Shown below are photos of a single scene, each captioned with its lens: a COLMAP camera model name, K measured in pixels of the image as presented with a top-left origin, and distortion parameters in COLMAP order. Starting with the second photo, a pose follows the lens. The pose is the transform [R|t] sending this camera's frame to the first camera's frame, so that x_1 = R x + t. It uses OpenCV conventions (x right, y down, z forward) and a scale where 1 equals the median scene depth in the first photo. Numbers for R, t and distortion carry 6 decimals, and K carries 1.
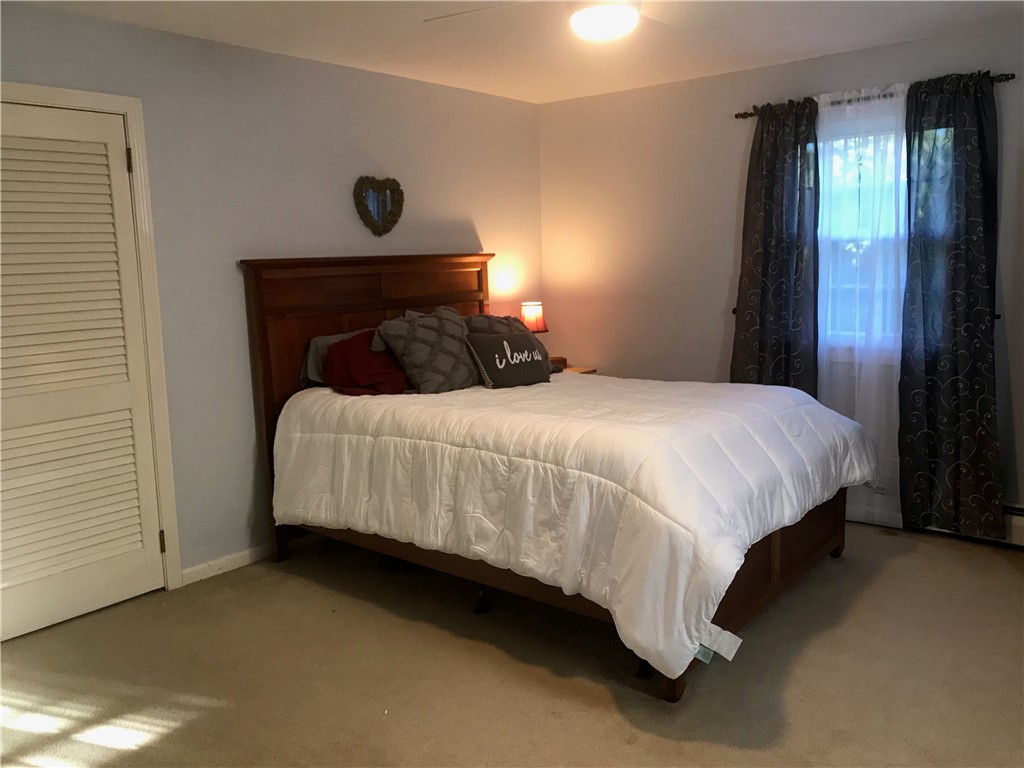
lens RADIAL K [[842.4, 0, 517.9], [0, 842.4, 378.8], [0, 0, 1]] dist [0.032734, -0.001990]
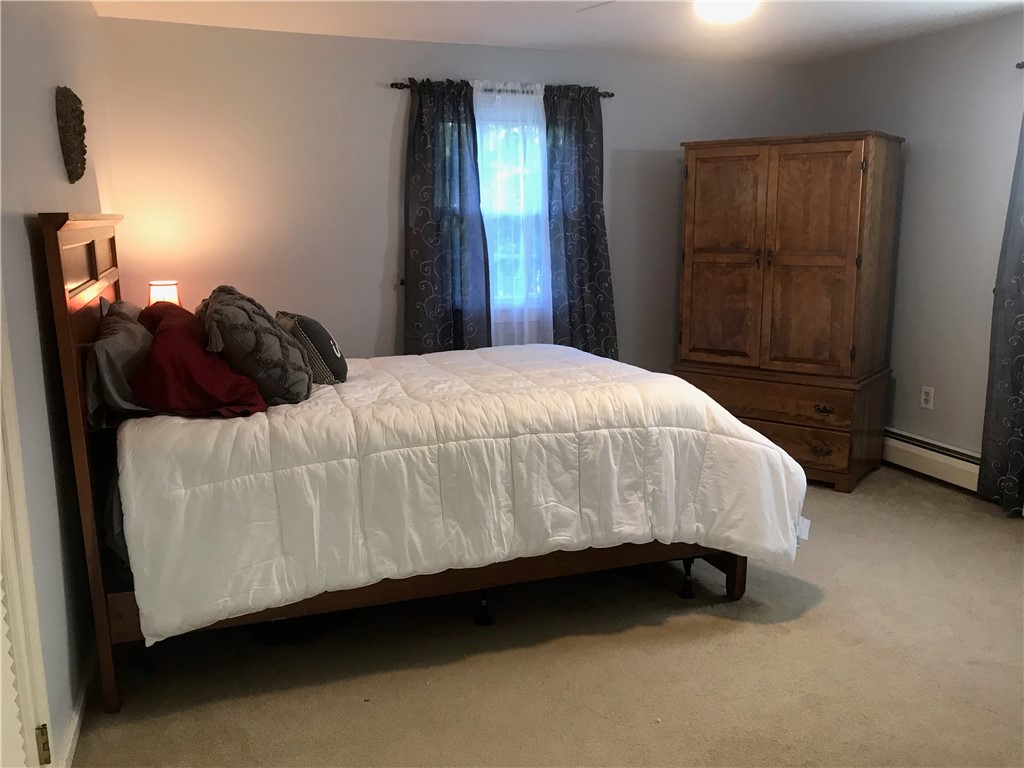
lens RADIAL K [[842.4, 0, 517.4], [0, 842.4, 387.6], [0, 0, 1]] dist [0.032734, -0.001990]
pose [[0.518462, -0.141274, 0.843350, -0.771047], [0.116109, 0.988754, 0.094251, -0.049870], [-0.847181, 0.049055, 0.529035, 0.511800]]
